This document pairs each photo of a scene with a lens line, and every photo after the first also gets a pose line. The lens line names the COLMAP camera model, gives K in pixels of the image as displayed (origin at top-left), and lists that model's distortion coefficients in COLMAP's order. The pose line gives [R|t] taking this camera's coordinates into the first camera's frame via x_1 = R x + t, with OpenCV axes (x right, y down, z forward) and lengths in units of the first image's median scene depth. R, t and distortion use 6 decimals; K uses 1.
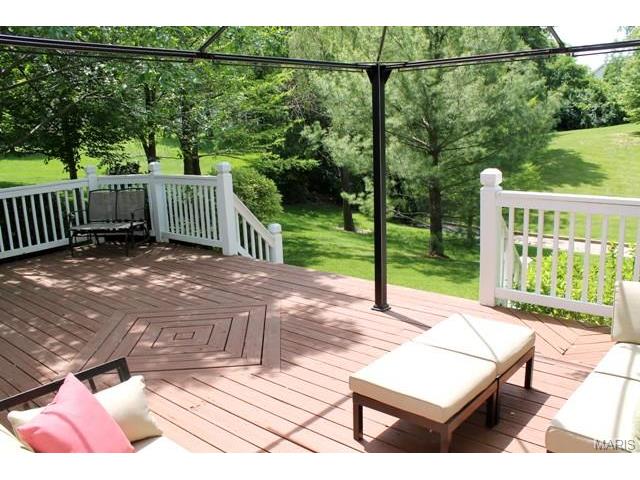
lens RADIAL K [[557.7, 0, 321.3], [0, 557.7, 240.5], [0, 0, 1]] dist [-0.094989, 0.021861]
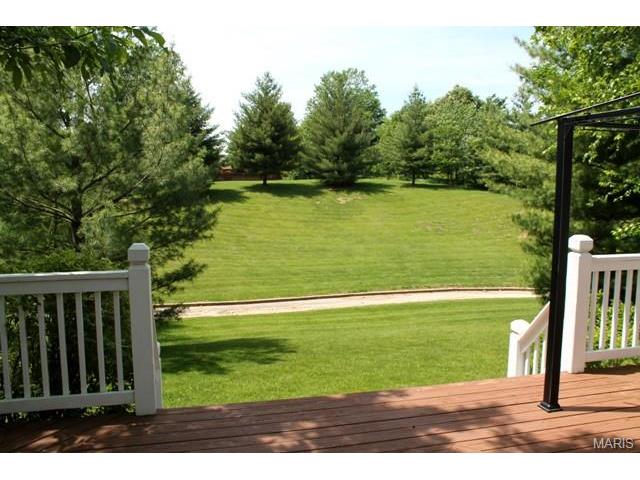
lens RADIAL K [[557.7, 0, 318.7], [0, 557.7, 255.0], [0, 0, 1]] dist [-0.094989, 0.021861]
pose [[0.541334, -0.049562, 0.839346, -0.676764], [0.139153, 0.989776, -0.031301, -0.111179], [-0.829213, 0.133741, 0.542696, 0.764273]]
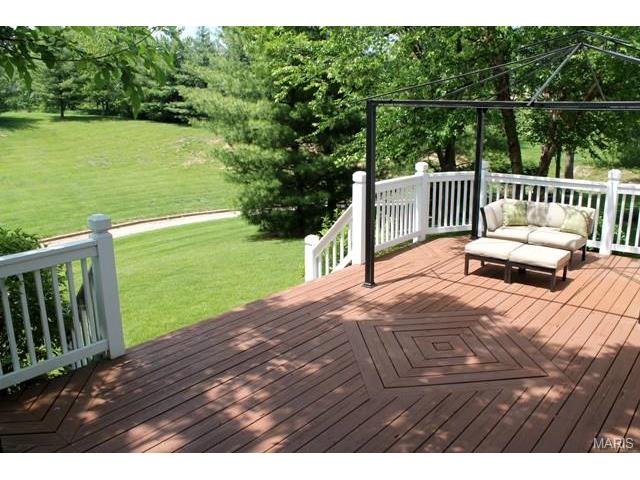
lens RADIAL K [[557.7, 0, 323.6], [0, 557.7, 239.4], [0, 0, 1]] dist [-0.094989, 0.021861]
pose [[-0.061006, -0.176540, 0.982401, -1.031043], [0.223431, 0.956843, 0.185822, -0.220420], [-0.972809, 0.230835, -0.018928, 1.027229]]
